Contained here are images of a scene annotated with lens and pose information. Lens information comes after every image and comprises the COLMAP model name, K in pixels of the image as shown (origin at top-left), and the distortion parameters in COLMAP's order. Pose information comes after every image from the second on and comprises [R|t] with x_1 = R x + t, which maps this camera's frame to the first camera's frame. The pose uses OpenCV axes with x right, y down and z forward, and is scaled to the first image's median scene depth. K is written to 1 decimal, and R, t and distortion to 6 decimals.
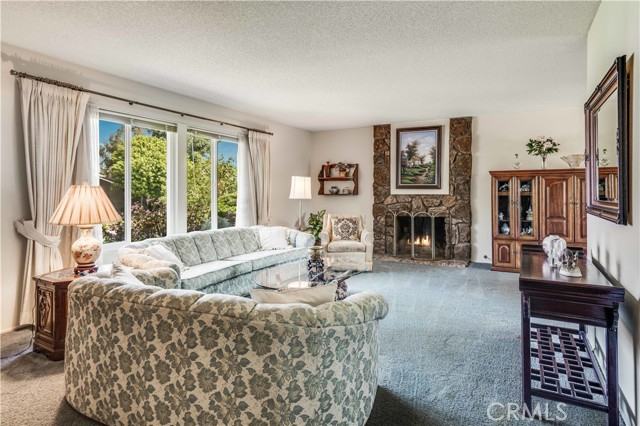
lens RADIAL K [[352.3, 0, 315.0], [0, 352.3, 202.1], [0, 0, 1]] dist [0.005336, 0.000957]
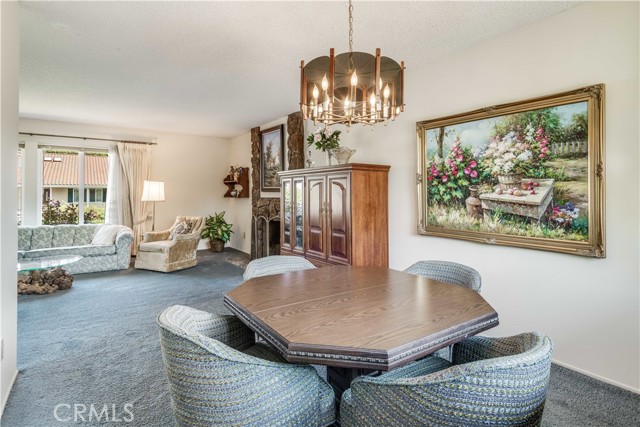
lens RADIAL K [[321.4, 0, 320.9], [0, 321.4, 196.9], [0, 0, 1]] dist [-0.023142, -0.001667]
pose [[0.923751, 0.005936, -0.382947, 0.899371], [-0.014545, 0.999702, -0.019590, -0.010633], [0.382717, 0.023666, 0.923563, 0.297201]]
